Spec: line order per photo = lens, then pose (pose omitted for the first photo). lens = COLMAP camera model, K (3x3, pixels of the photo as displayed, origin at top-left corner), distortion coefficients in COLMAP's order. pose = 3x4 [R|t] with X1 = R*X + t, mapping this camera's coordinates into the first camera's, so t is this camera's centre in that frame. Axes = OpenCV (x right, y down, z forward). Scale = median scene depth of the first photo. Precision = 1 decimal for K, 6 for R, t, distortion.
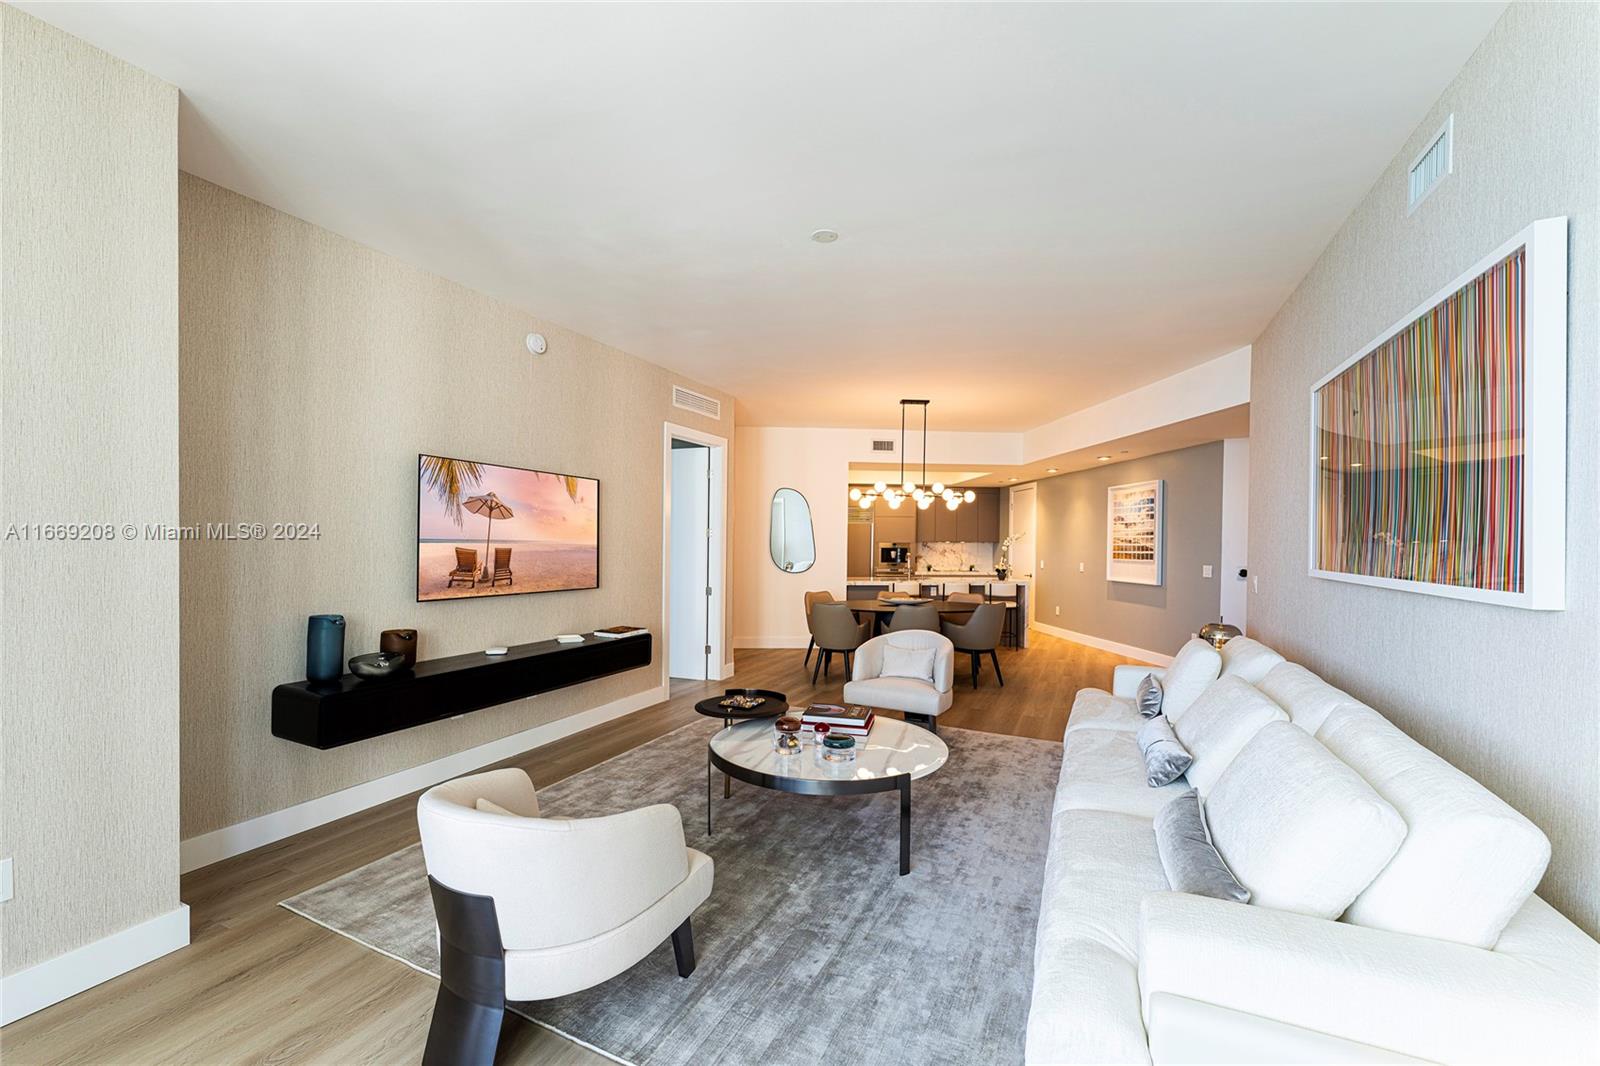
lens RADIAL K [[637.6, 0, 800.0], [0, 637.6, 533.0], [0, 0, 1]] dist [0.000150, -0.000001]
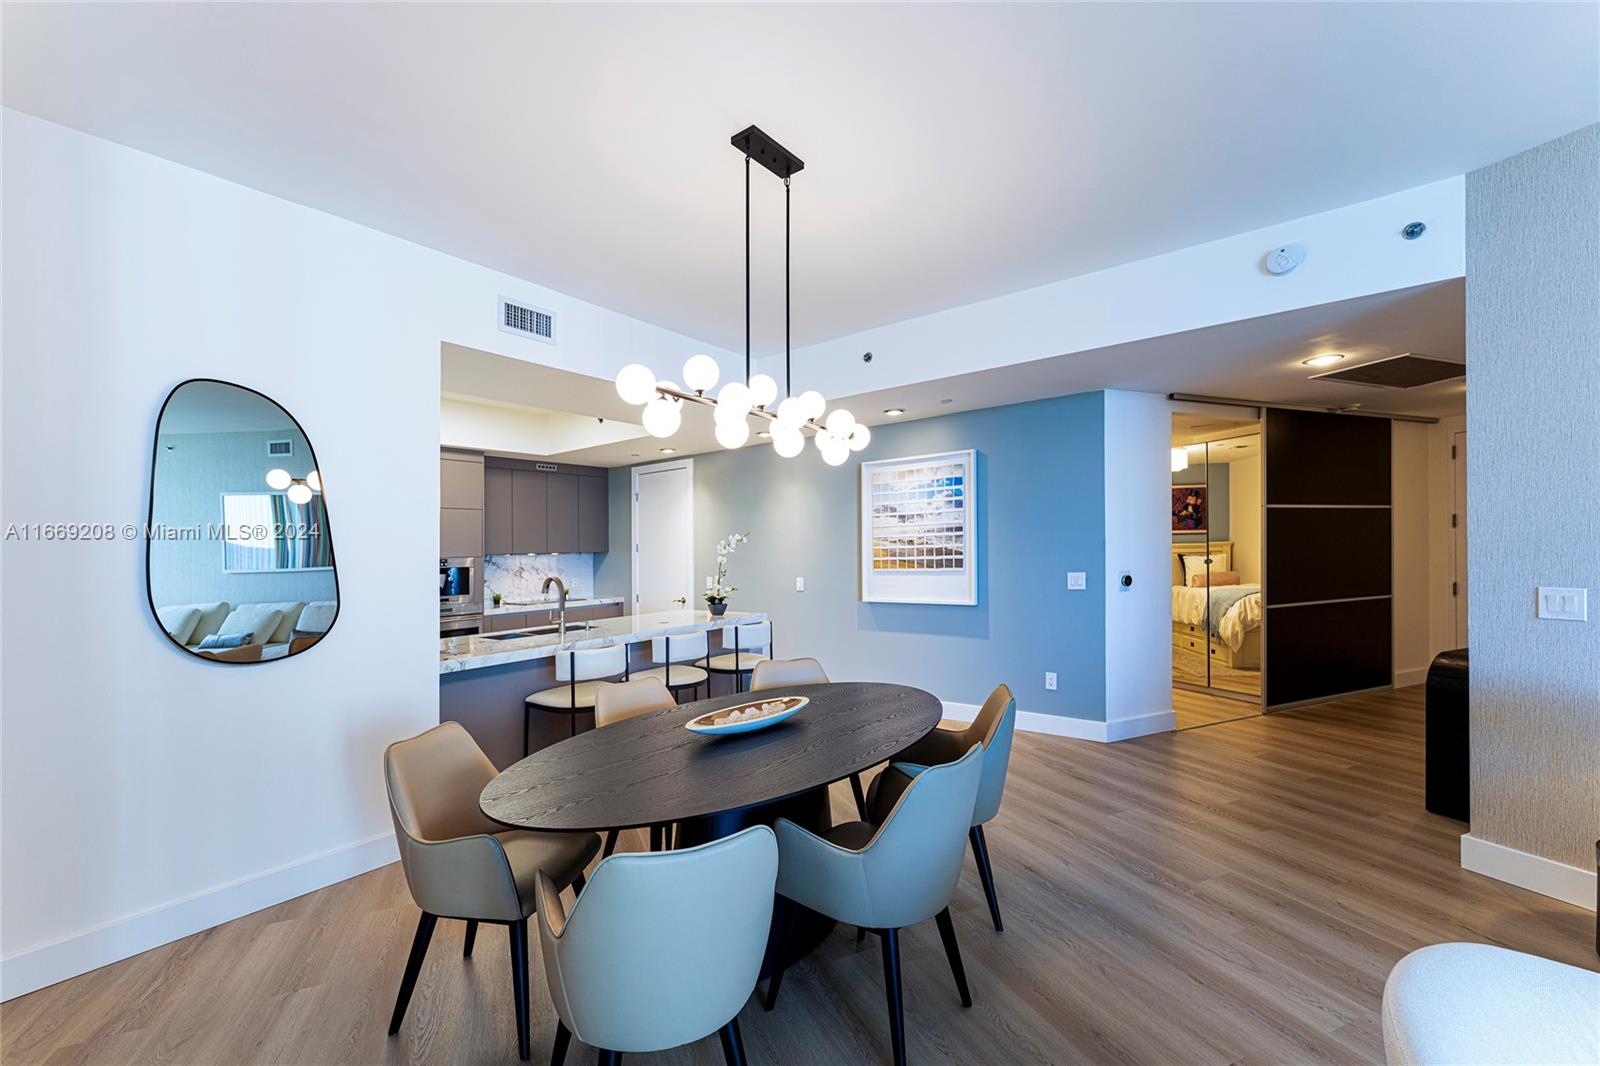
lens RADIAL K [[647.0, 0, 800.0], [0, 647.0, 533.0], [0, 0, 1]] dist [-0.002314, -0.000231]
pose [[0.676092, -0.002102, 0.736815, -0.065400], [0.017353, 0.999764, -0.013072, 0.010715], [-0.736613, 0.021624, 0.675968, 0.639323]]
